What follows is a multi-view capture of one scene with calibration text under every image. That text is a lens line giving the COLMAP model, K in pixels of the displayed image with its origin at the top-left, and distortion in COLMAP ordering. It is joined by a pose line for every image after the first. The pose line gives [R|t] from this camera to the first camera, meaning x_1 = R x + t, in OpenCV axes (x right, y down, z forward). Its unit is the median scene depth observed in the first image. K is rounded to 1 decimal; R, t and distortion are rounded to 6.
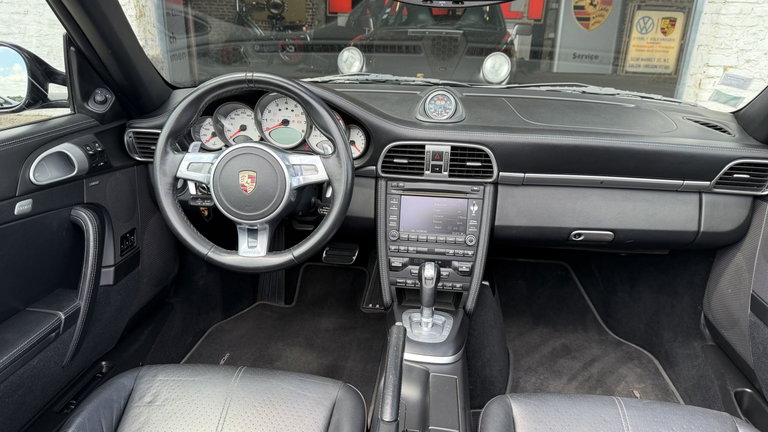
lens RADIAL K [[529.3, 0, 384.0], [0, 529.3, 216.0], [0, 0, 1]] dist [0.064077, -0.077605]
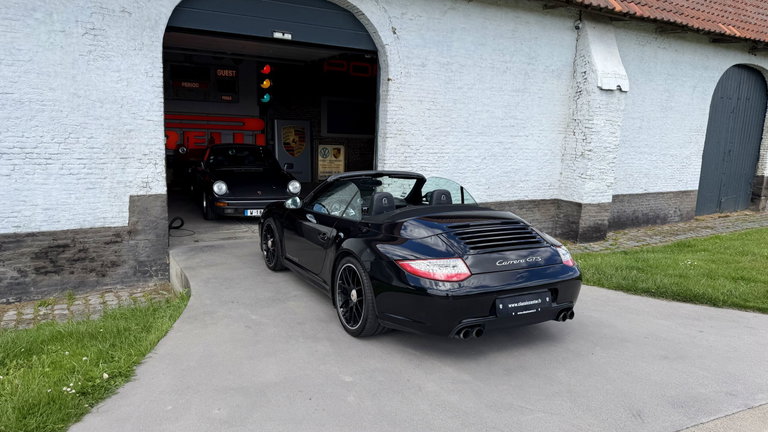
lens RADIAL K [[529.3, 0, 384.0], [0, 529.3, 216.0], [0, 0, 1]] dist [0.064077, -0.077605]
pose [[0.825835, -0.097733, 0.555378, -3.082497], [0.199743, 0.971711, -0.126015, 0.824511], [-0.527352, 0.215000, 0.821995, -4.270081]]
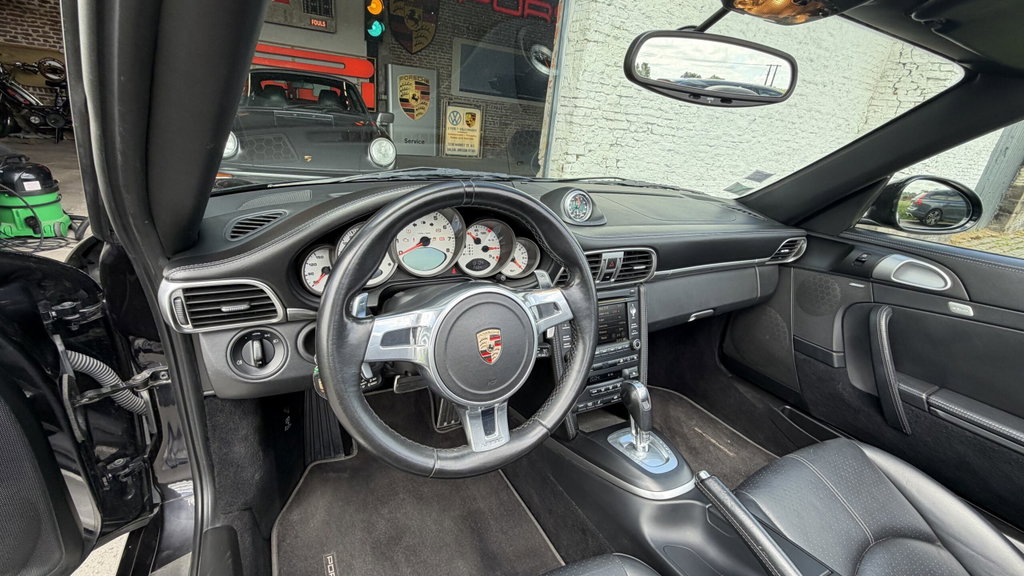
lens RADIAL K [[443.8, 0, 512.0], [0, 443.8, 288.0], [0, 0, 1]] dist [0.001720, -0.000088]
pose [[0.827012, -0.155277, 0.540314, -0.407165], [0.137393, 0.987780, 0.073574, -0.134115], [-0.545136, 0.013389, 0.838241, 0.402262]]
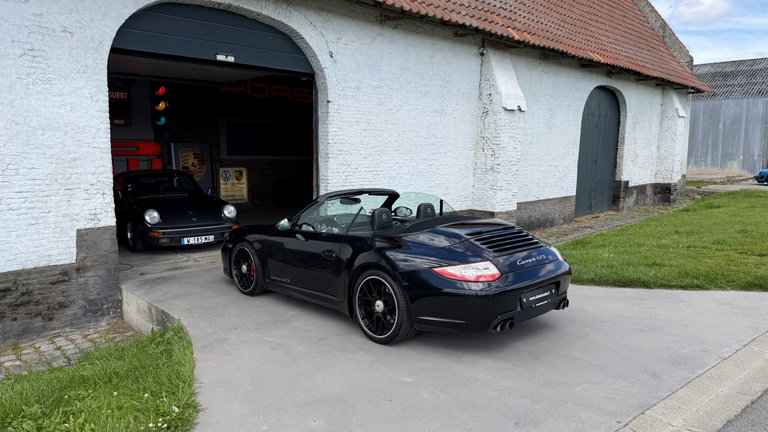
lens RADIAL K [[530.1, 0, 381.5], [0, 530.1, 228.0], [0, 0, 1]] dist [0.066609, -0.070874]
pose [[0.660059, -0.138355, 0.738363, -4.298489], [0.289371, 0.953873, -0.079945, 0.577871], [-0.693243, 0.266430, 0.669648, -3.701633]]
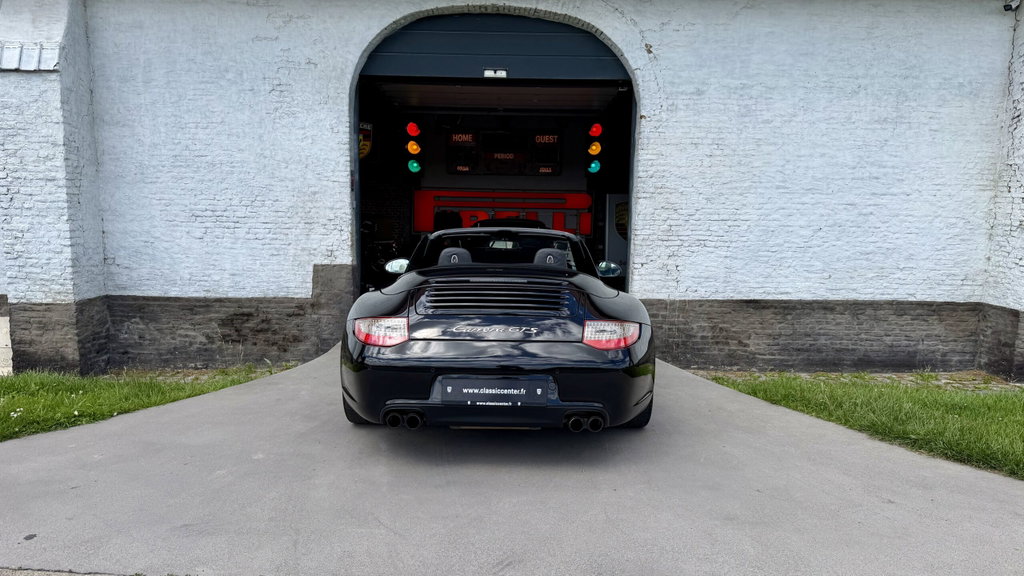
lens RADIAL K [[699.0, 0, 512.0], [0, 699.0, 288.0], [0, 0, 1]] dist [0.173349, -0.335546]
pose [[0.996019, -0.026868, 0.084998, -0.232615], [0.048250, 0.964239, -0.260604, 1.605064], [-0.074957, 0.263668, 0.961697, -5.005108]]
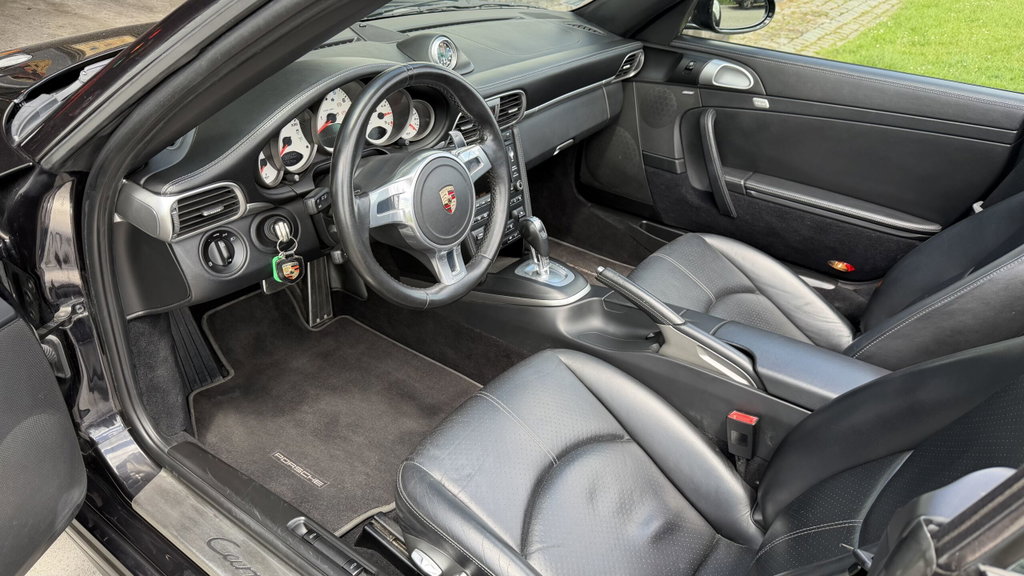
lens RADIAL K [[707.5, 0, 512.0], [0, 707.5, 288.0], [0, 0, 1]] dist [0.118141, -0.081089]
pose [[0.509661, -0.437664, 0.740740, -0.858897], [0.249020, 0.899138, 0.359917, -0.247736], [-0.823550, 0.001023, 0.567243, 0.214819]]
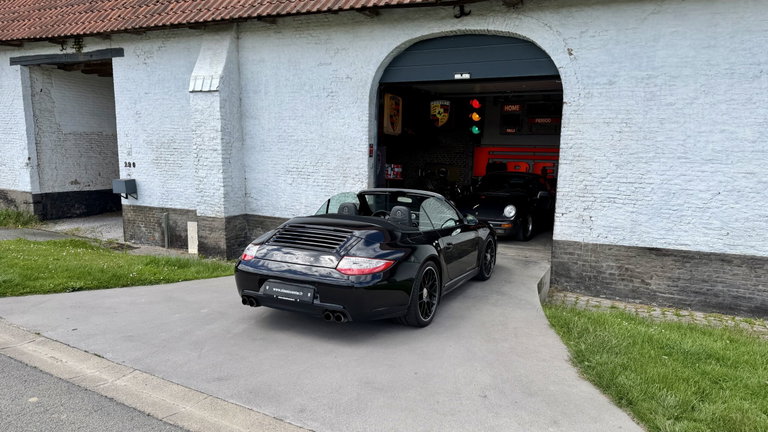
lens RADIAL K [[526.8, 0, 386.9], [0, 526.8, 219.8], [0, 0, 1]] dist [0.062947, -0.083887]
pose [[0.933037, 0.035308, -0.358045, 2.506244], [-0.122409, 0.966957, -0.223631, 1.505886], [0.338318, 0.252484, 0.906528, -5.598027]]
